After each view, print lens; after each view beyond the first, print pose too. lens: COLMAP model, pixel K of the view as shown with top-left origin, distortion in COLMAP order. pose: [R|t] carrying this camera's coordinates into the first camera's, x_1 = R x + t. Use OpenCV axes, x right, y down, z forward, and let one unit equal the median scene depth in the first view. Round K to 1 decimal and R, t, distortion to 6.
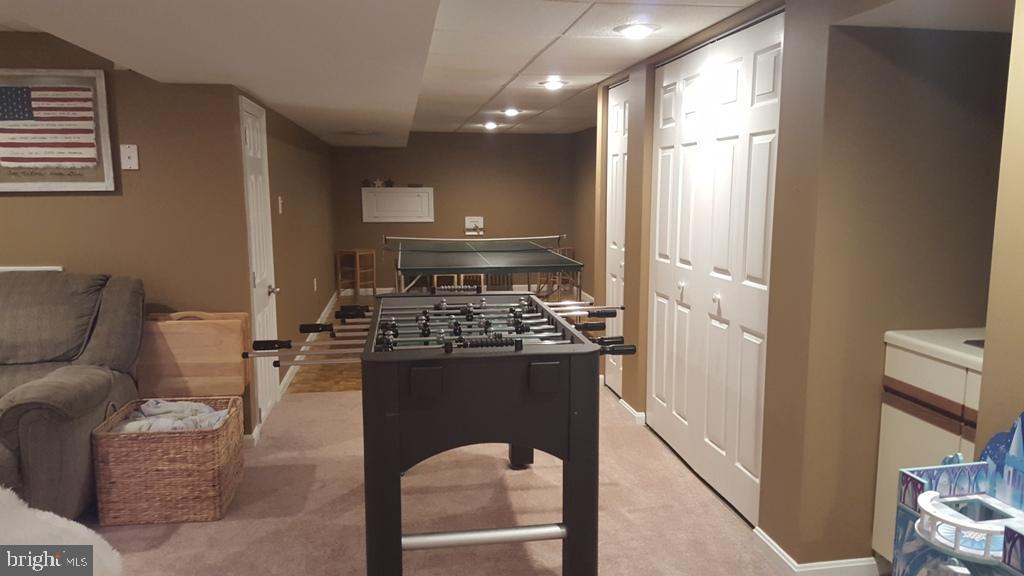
lens RADIAL K [[739.7, 0, 534.4], [0, 739.7, 299.5], [0, 0, 1]] dist [0.123813, -0.191044]
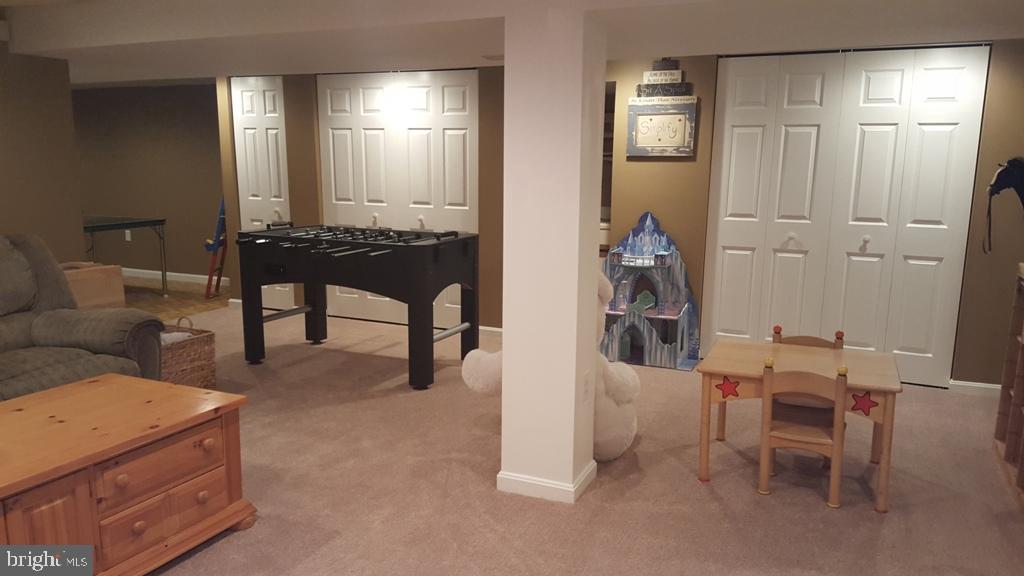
lens RADIAL K [[760.4, 0, 512.0], [0, 760.4, 288.0], [0, 0, 1]] dist [0.080080, -0.112312]
pose [[0.566184, -0.134320, 0.813261, -1.132950], [0.110859, 0.990078, 0.086344, 0.029749], [-0.816790, 0.041271, 0.575457, -0.221303]]
